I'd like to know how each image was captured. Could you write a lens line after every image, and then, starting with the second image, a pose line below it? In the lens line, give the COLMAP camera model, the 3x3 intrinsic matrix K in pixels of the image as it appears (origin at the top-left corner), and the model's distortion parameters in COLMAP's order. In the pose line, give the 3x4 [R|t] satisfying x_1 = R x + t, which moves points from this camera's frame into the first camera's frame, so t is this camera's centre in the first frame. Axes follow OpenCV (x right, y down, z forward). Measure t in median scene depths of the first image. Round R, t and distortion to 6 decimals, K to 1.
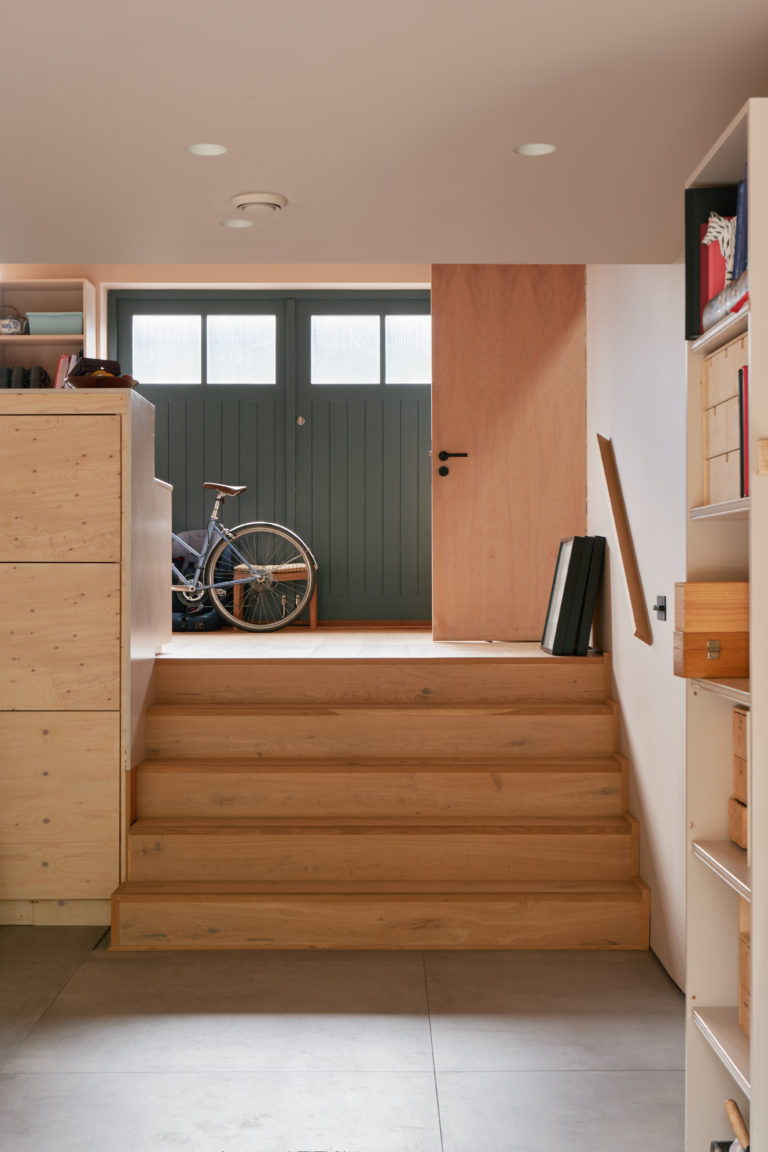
lens RADIAL K [[1562.0, 0, 378.8], [0, 1562.0, 580.6], [0, 0, 1]] dist [-0.005645, -0.019556]
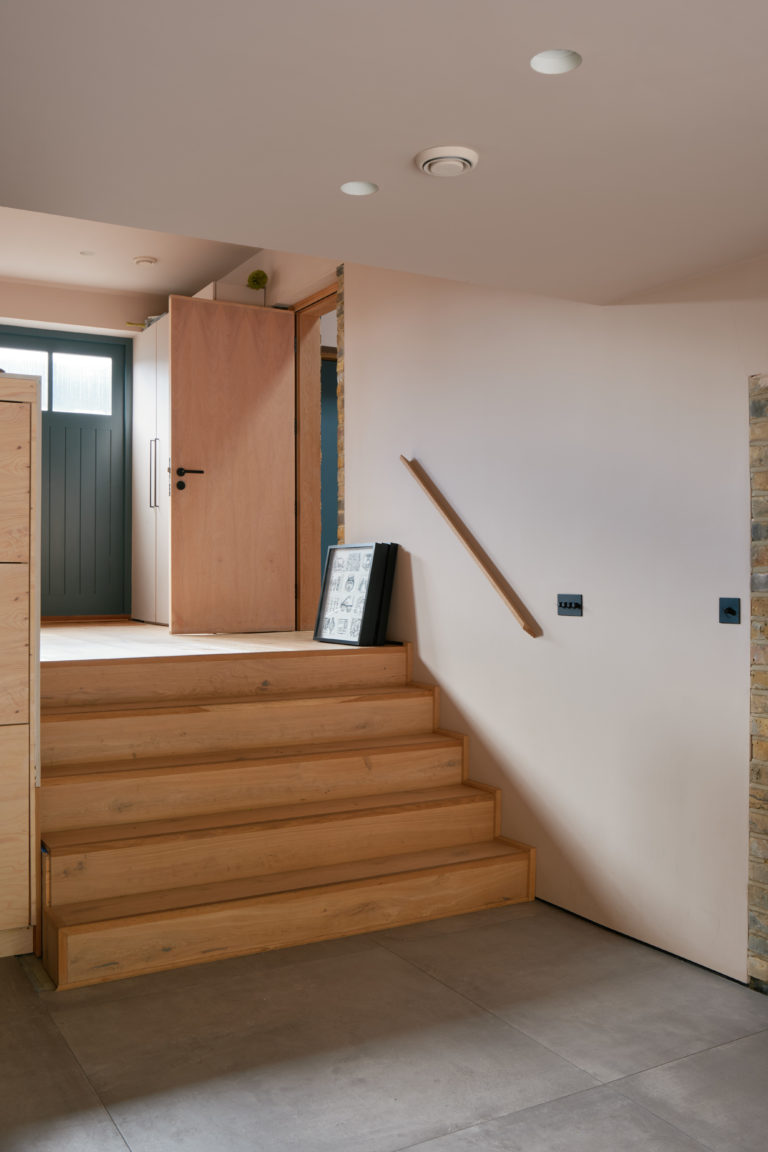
lens RADIAL K [[1052.0, 0, 384.0], [0, 1052.0, 576.0], [0, 0, 1]] dist [-0.061849, 0.011826]
pose [[0.866304, 0.000192, 0.499516, -0.291404], [0.001760, 0.999993, -0.003438, -0.001336], [-0.499513, 0.003858, 0.866298, 0.359880]]
